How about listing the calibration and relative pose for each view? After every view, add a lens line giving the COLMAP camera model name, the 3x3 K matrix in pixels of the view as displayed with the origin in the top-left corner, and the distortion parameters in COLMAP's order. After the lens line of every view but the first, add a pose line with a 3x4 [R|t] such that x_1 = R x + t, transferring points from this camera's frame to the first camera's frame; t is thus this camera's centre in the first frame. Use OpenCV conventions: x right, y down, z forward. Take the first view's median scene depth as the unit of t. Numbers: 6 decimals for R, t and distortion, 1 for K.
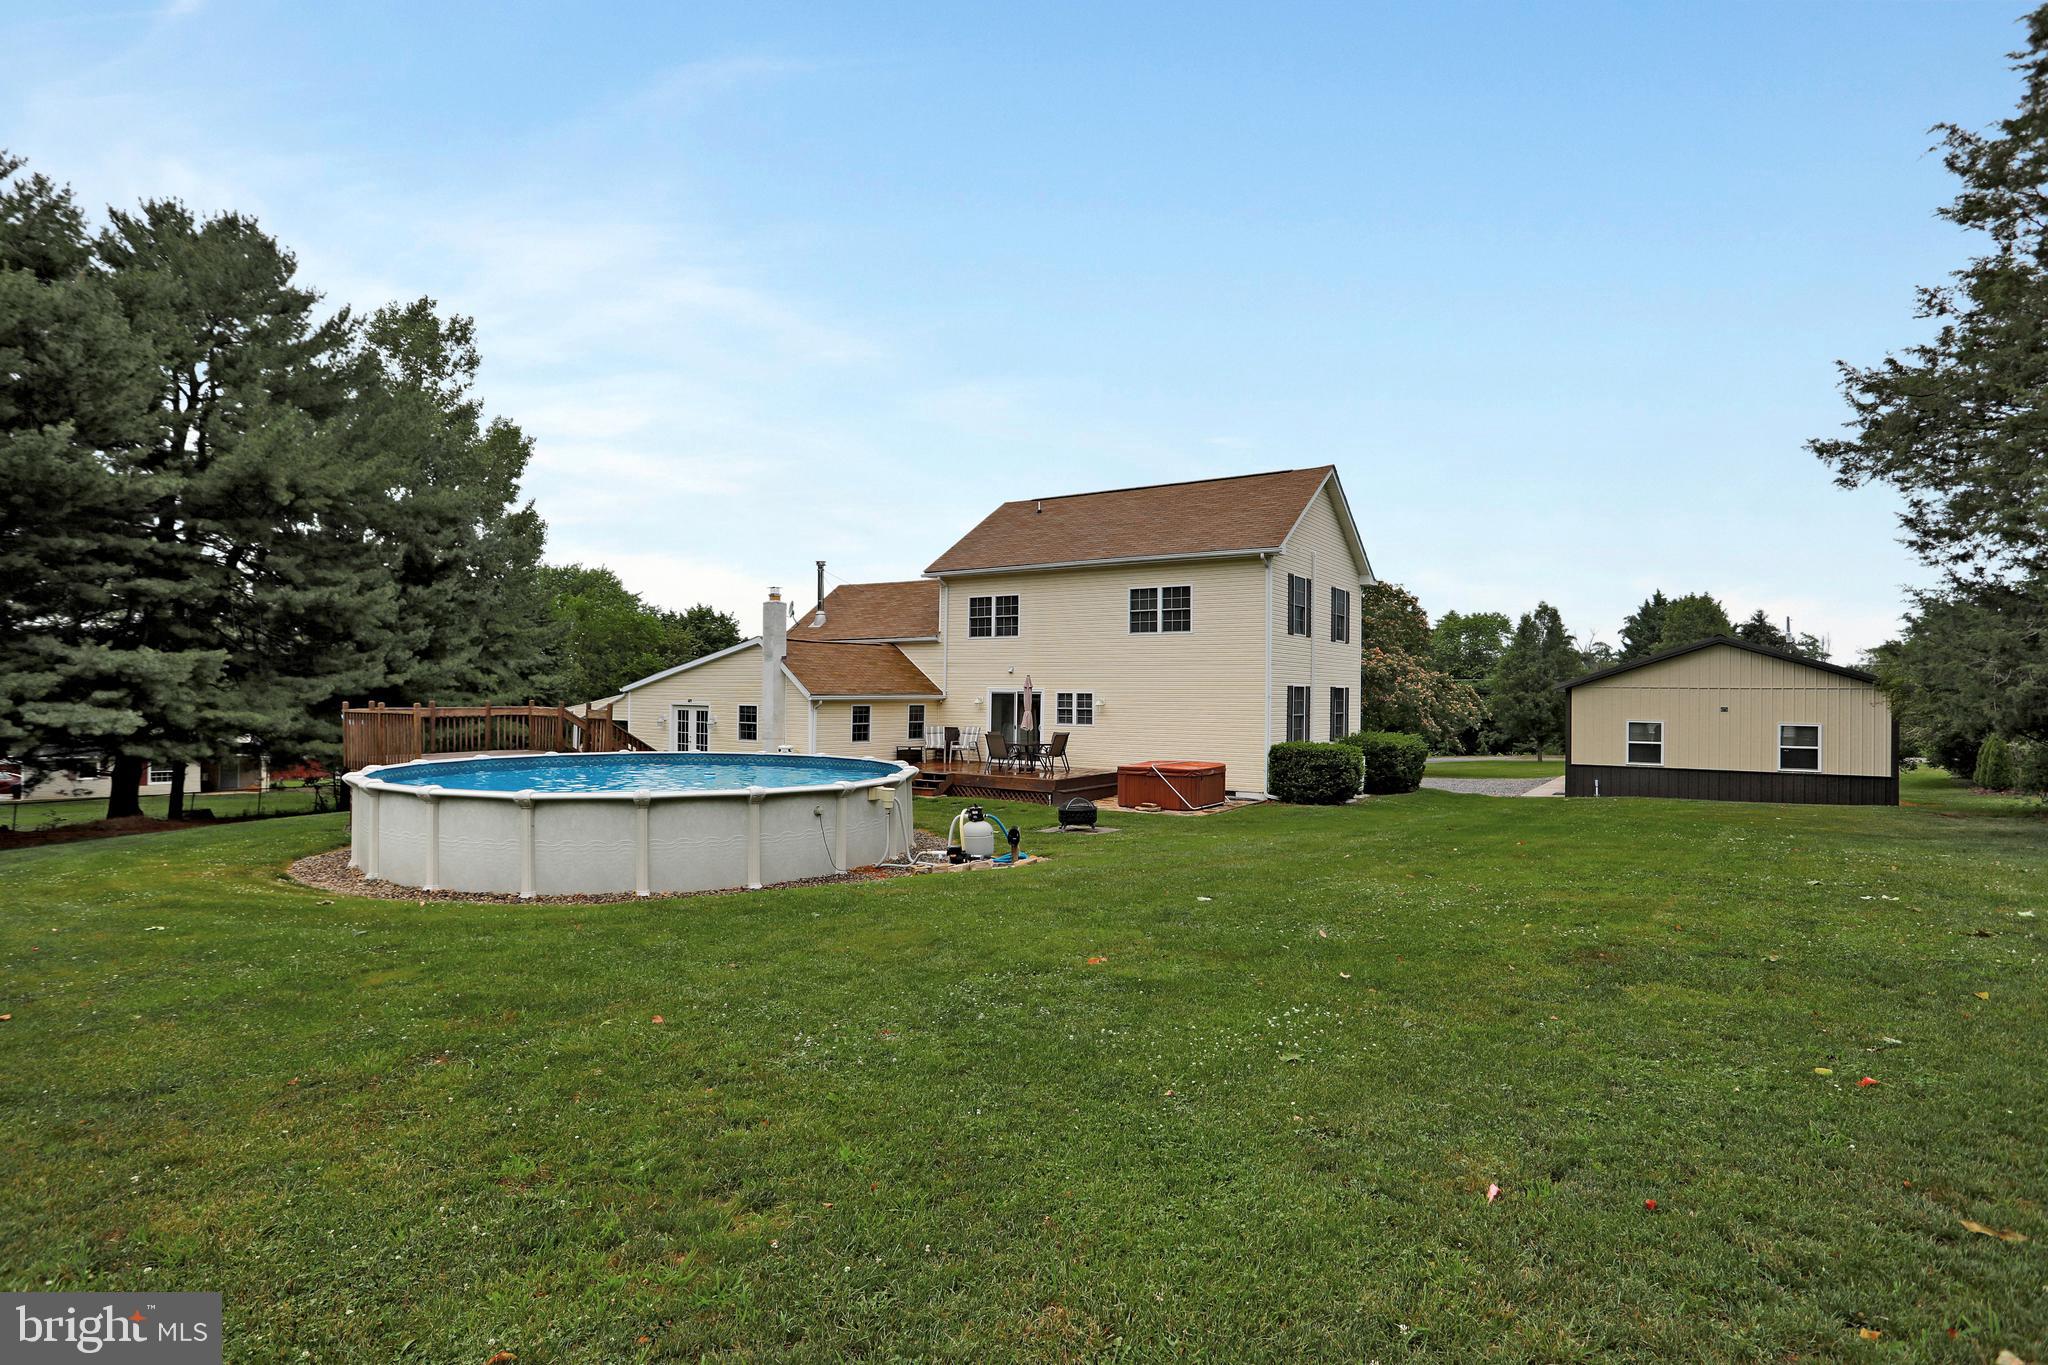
lens RADIAL K [[1017.0, 0, 1024.0], [0, 1017.0, 682.5], [0, 0, 1]] dist [-0.066308, 0.025563]
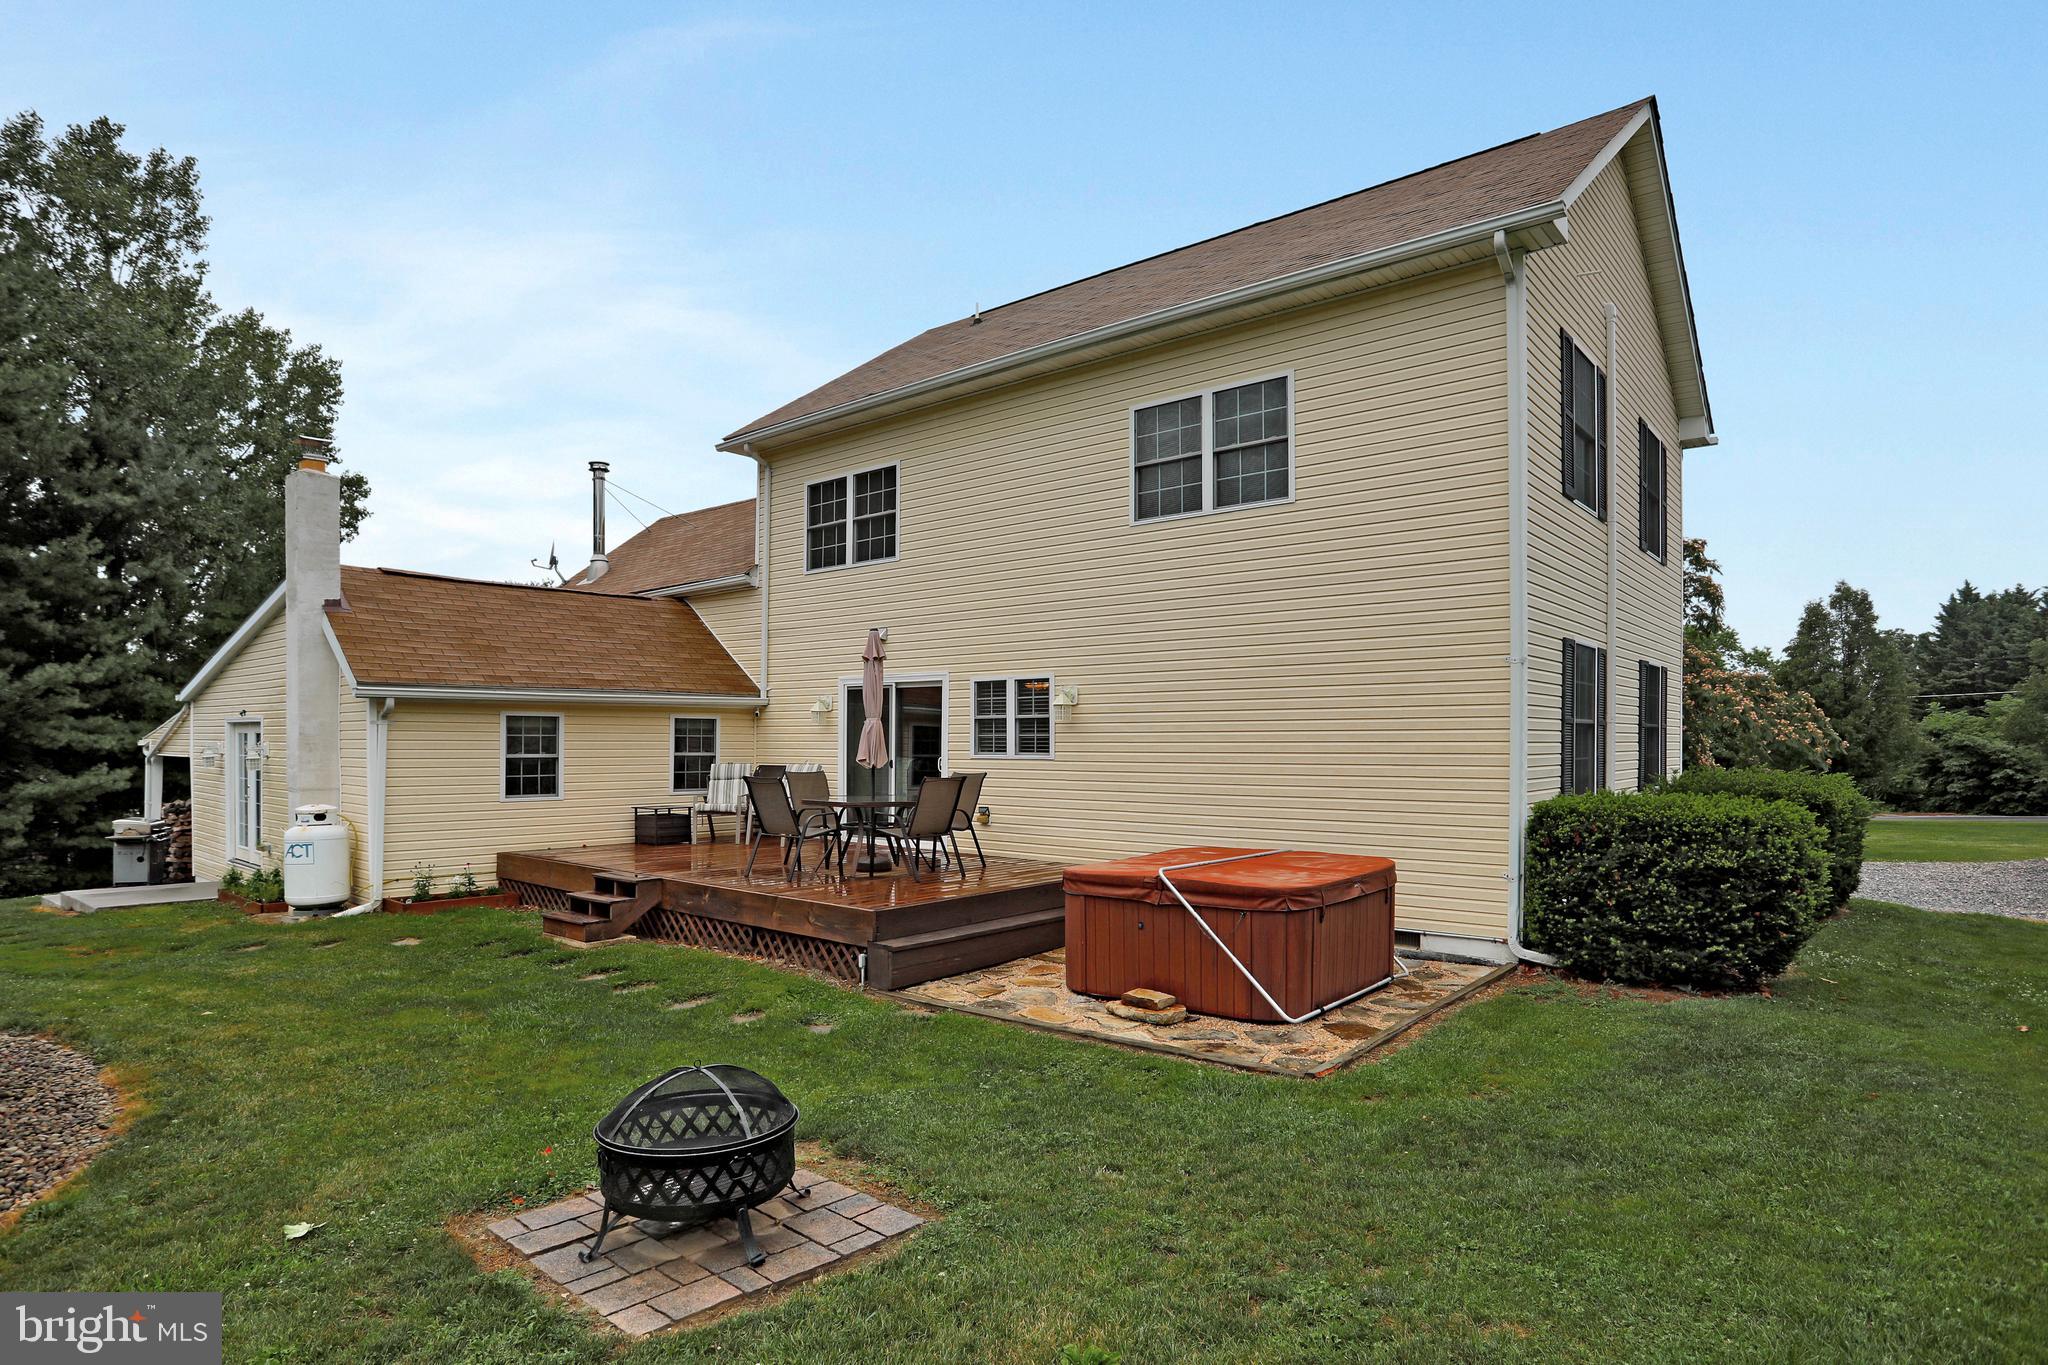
lens RADIAL K [[1098.2, 0, 1028.6], [0, 1098.2, 721.9], [0, 0, 1]] dist [-0.038799, 0.021764]
pose [[0.996388, -0.008902, -0.084447, 0.094687], [0.008158, 0.999925, -0.009151, 0.031963], [0.084522, 0.008429, 0.996386, 0.549880]]
